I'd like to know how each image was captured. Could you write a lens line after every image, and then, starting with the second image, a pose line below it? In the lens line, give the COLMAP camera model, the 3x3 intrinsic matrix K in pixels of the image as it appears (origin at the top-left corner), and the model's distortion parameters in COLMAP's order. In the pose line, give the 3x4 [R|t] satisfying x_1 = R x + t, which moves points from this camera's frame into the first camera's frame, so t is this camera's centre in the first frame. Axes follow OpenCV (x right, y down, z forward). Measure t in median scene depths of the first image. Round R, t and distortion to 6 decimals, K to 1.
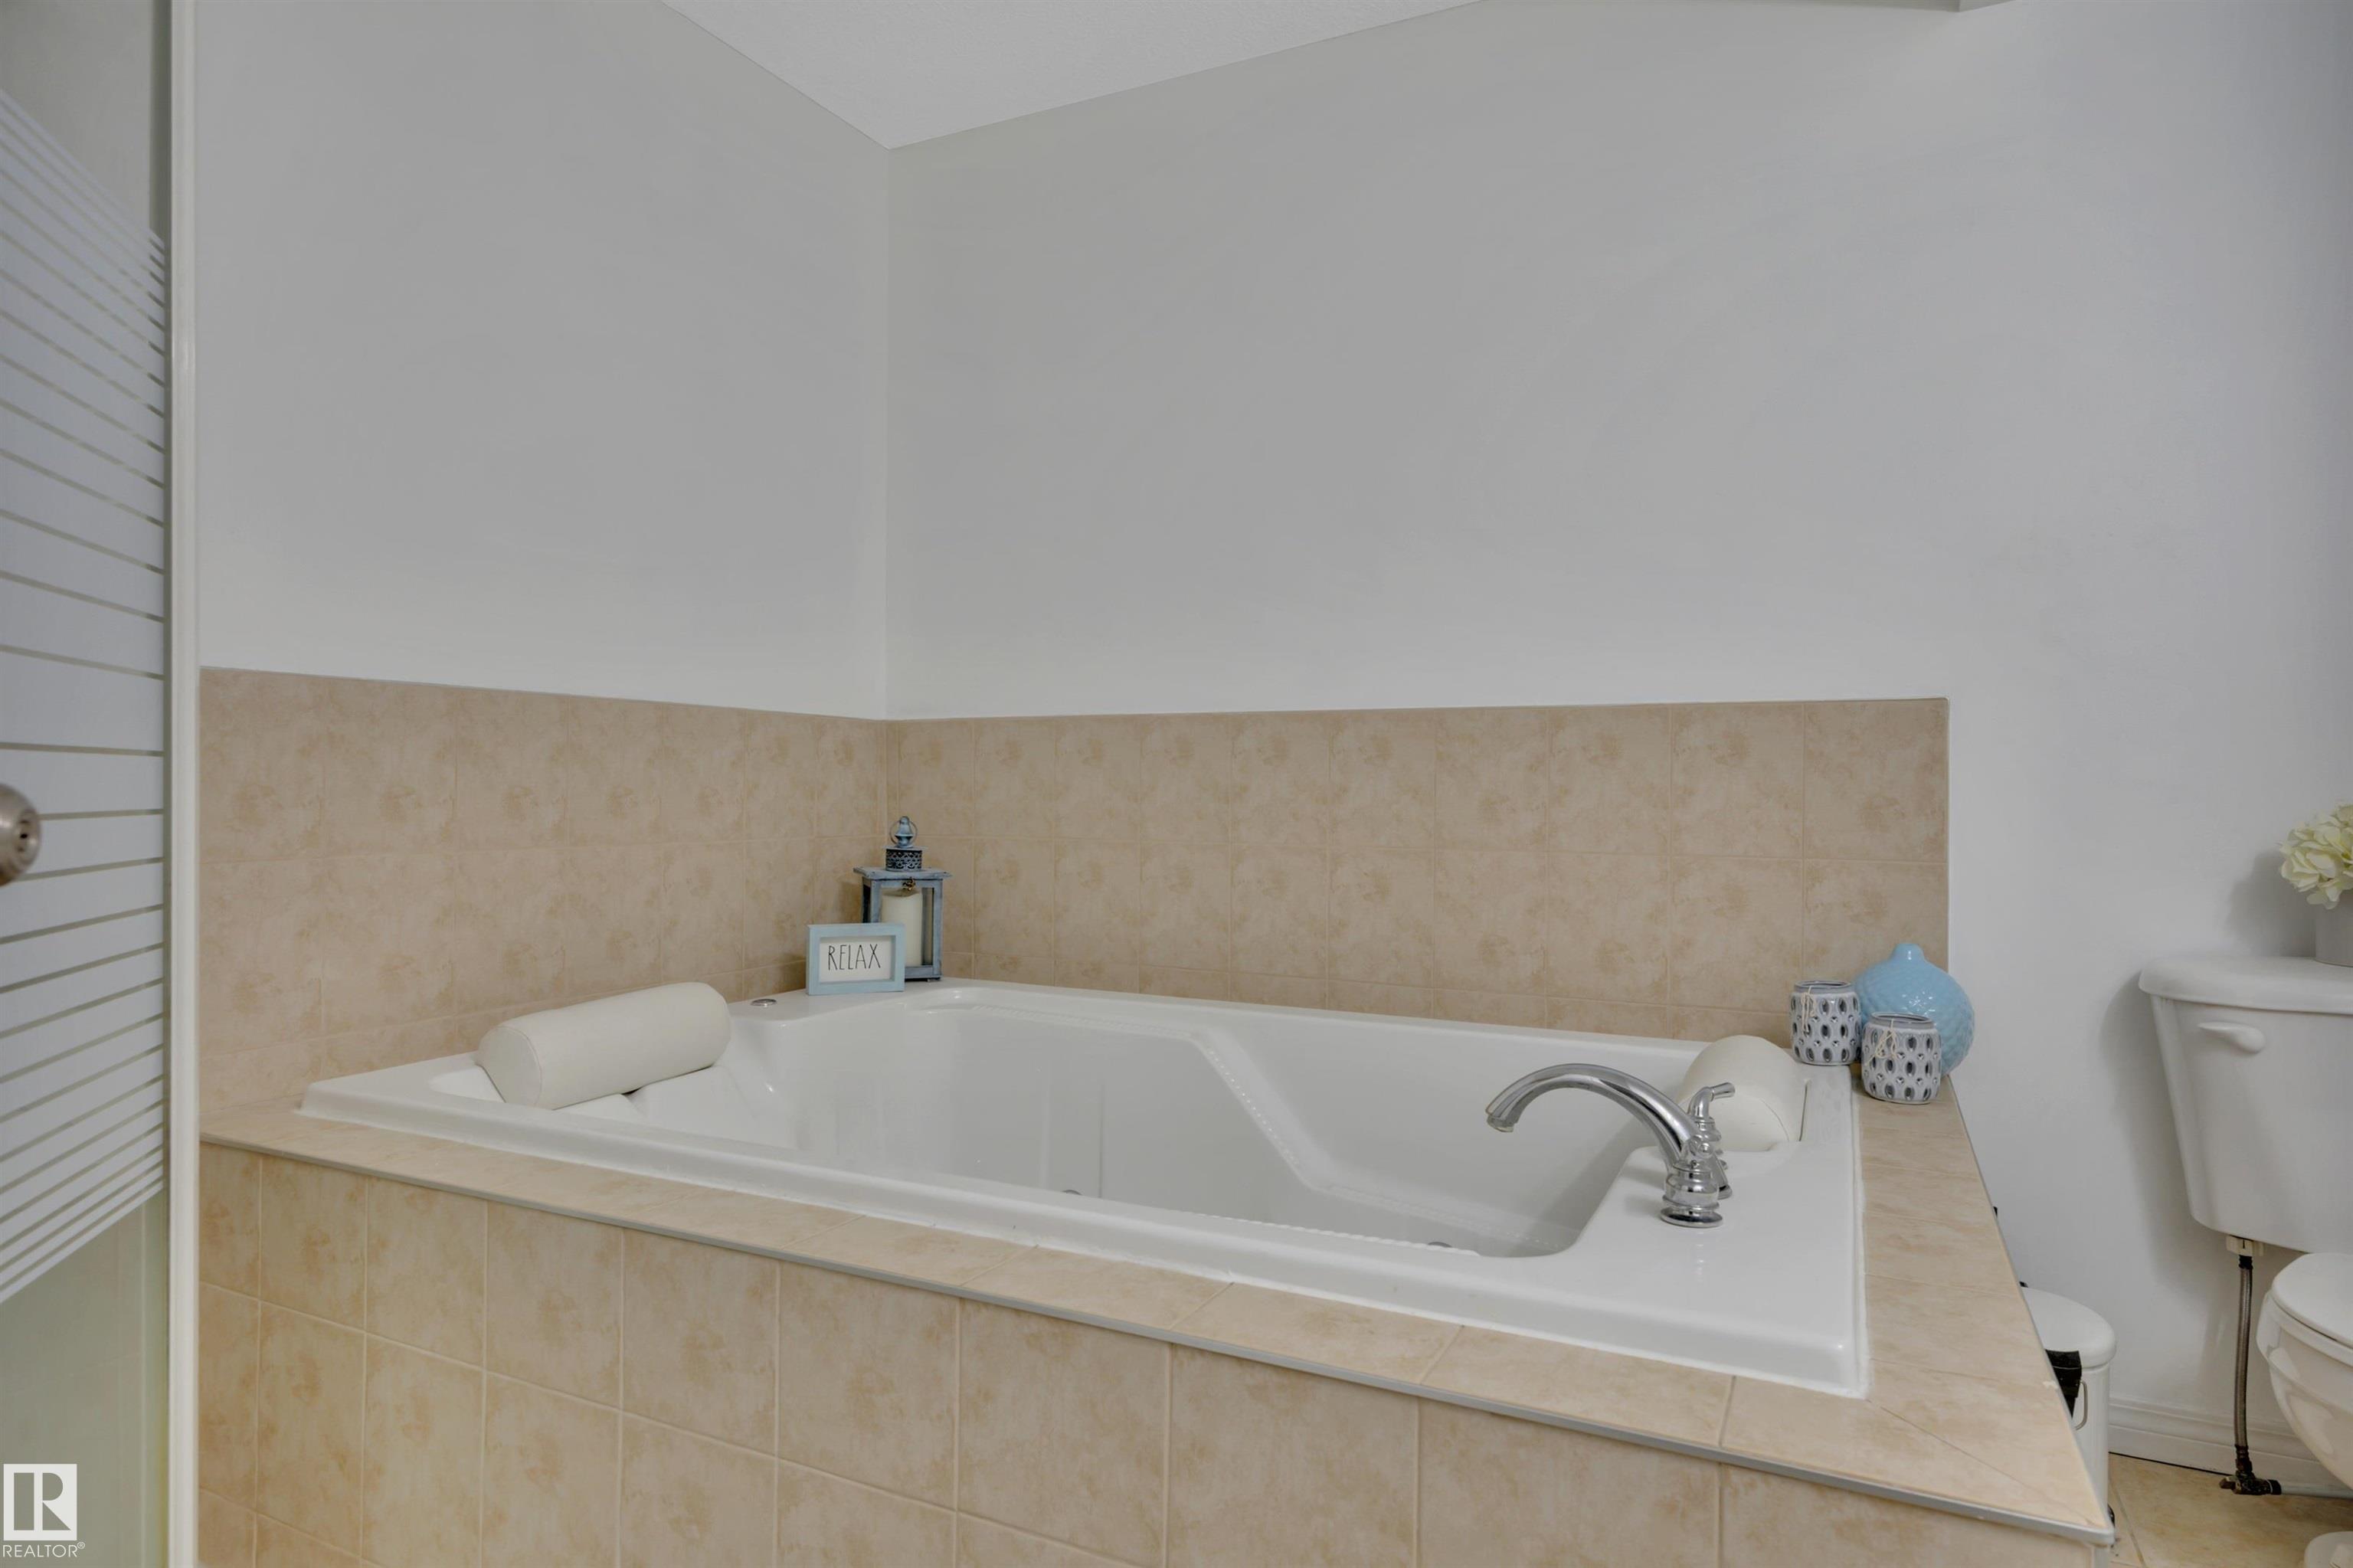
lens RADIAL K [[1357.6, 0, 1176.5], [0, 1357.6, 784.0], [0, 0, 1]] dist [-0.001862, -0.001527]
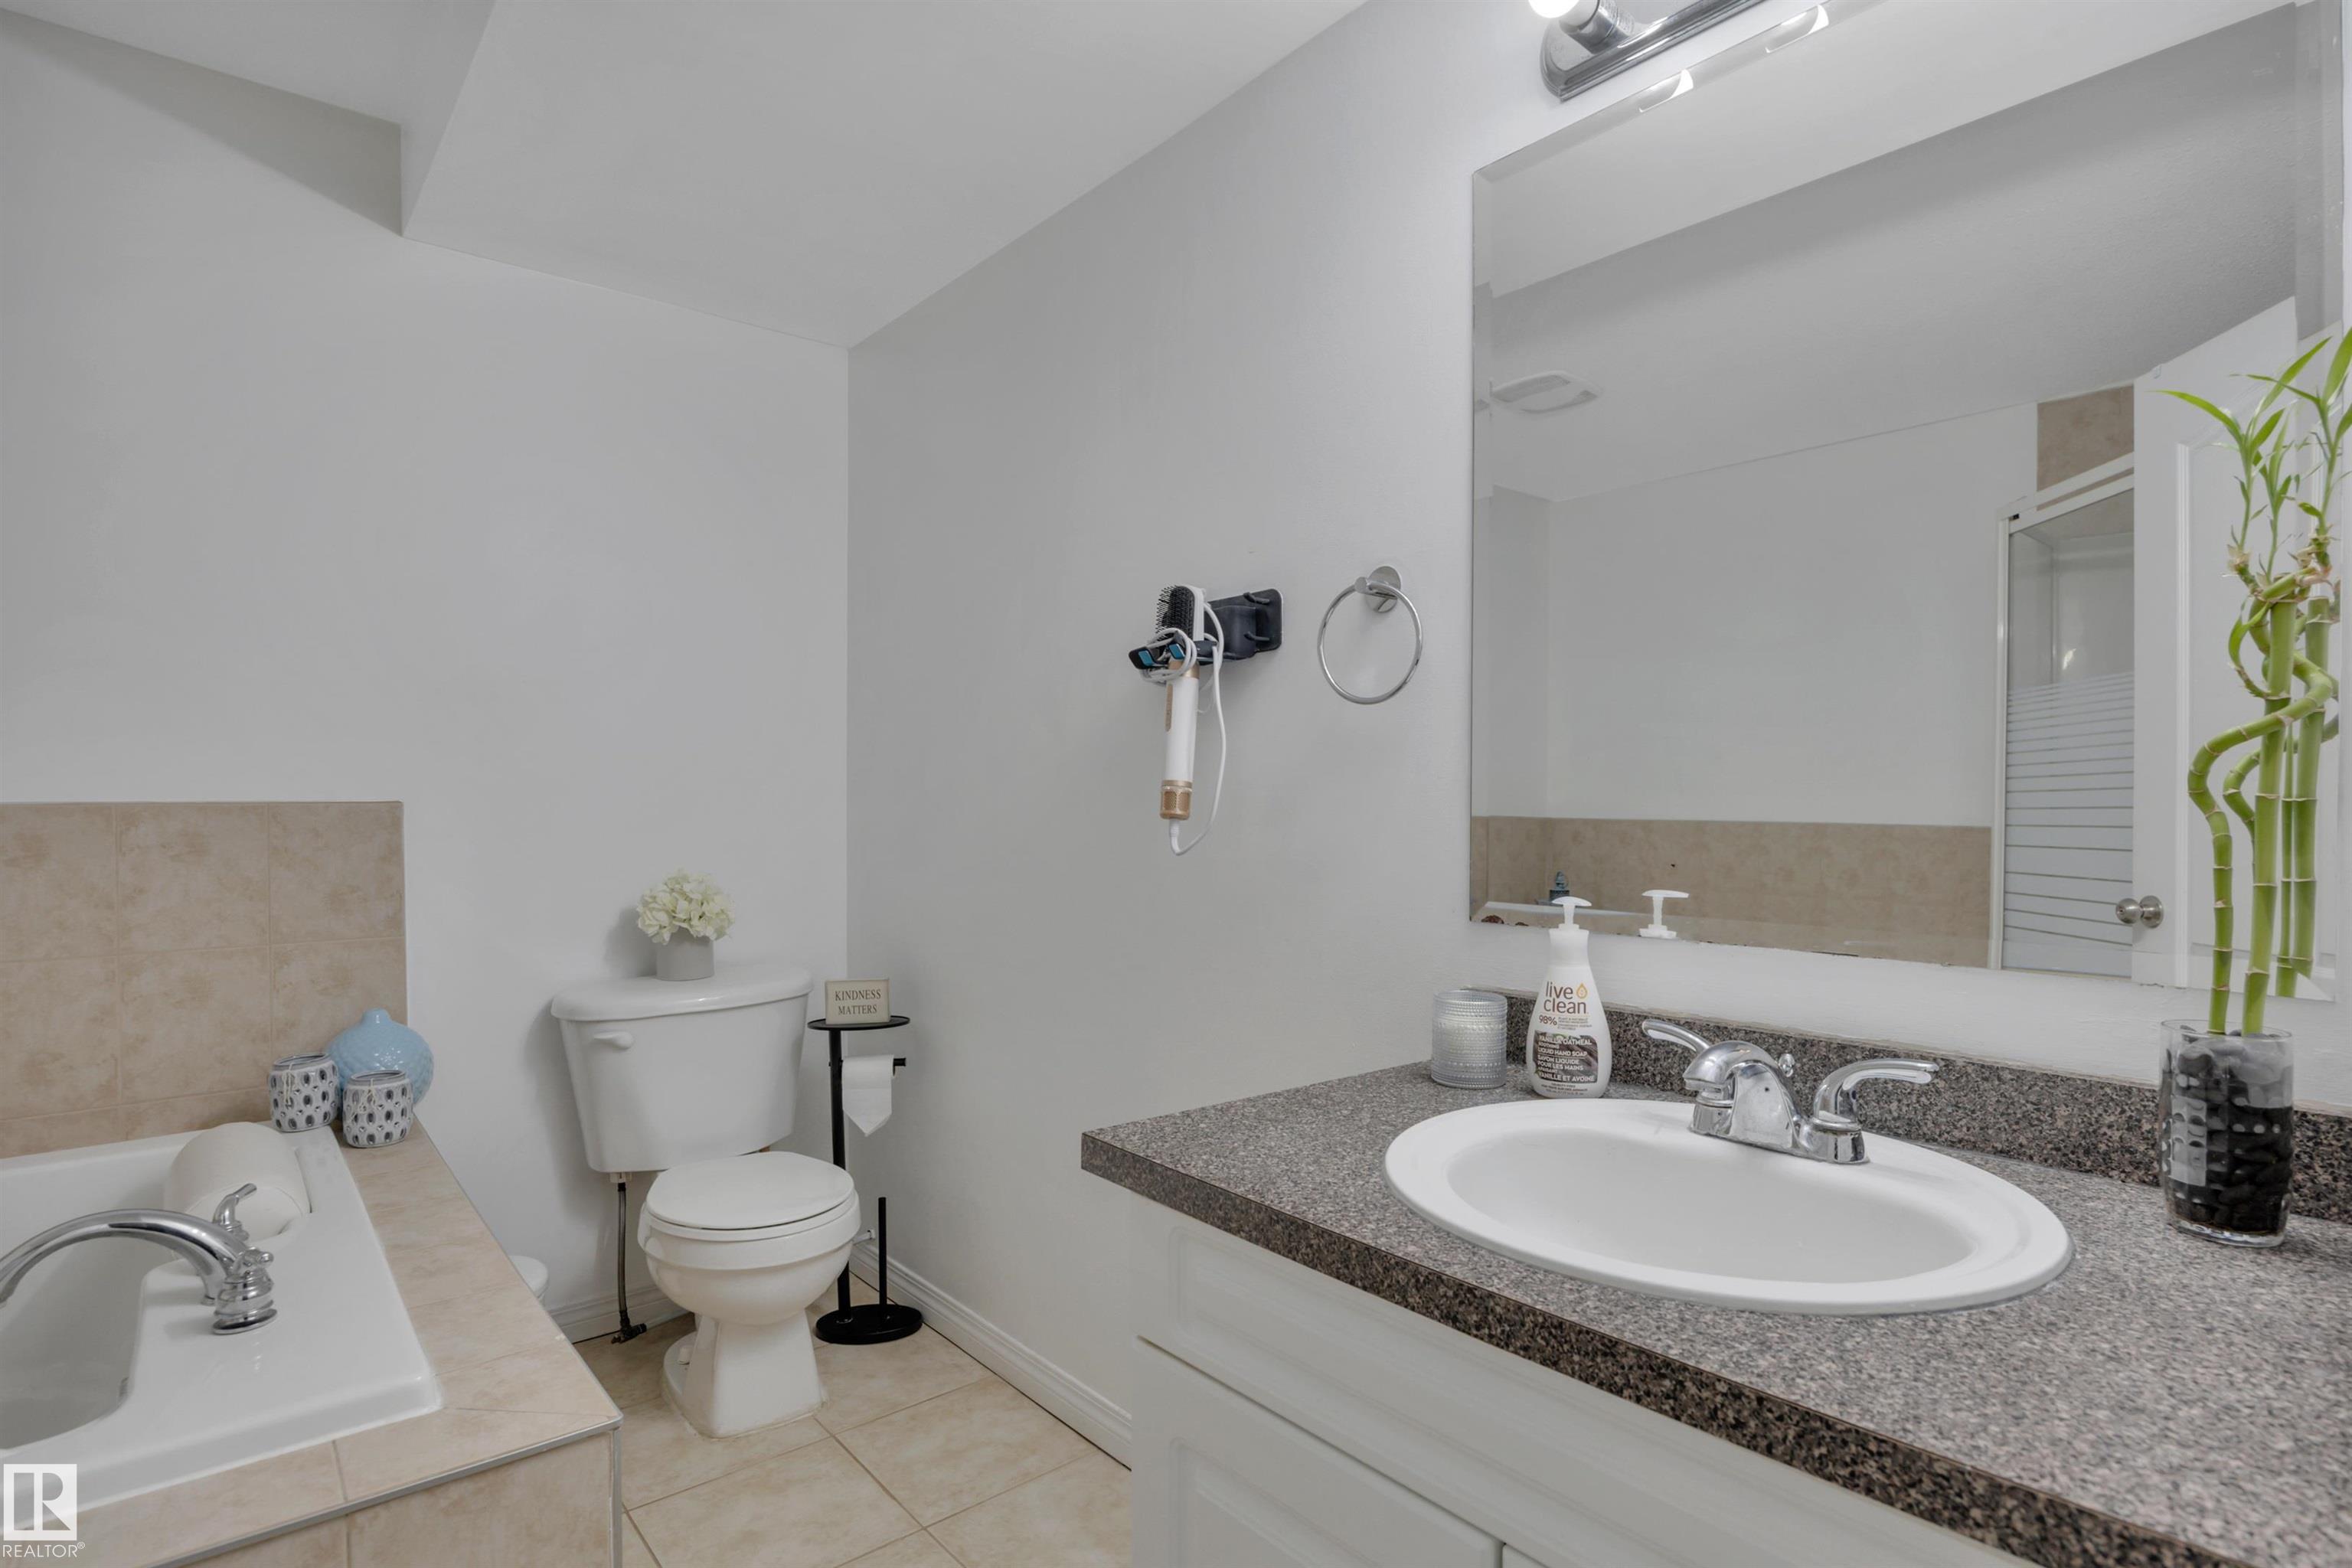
lens RADIAL K [[1191.0, 0, 1191.4], [0, 1191.0, 786.2], [0, 0, 1]] dist [-0.004475, -0.000800]
pose [[0.388859, -0.016423, 0.921151, -0.161616], [-0.000943, 0.999833, 0.018223, -0.108748], [-0.921297, -0.007955, 0.388779, -0.085381]]
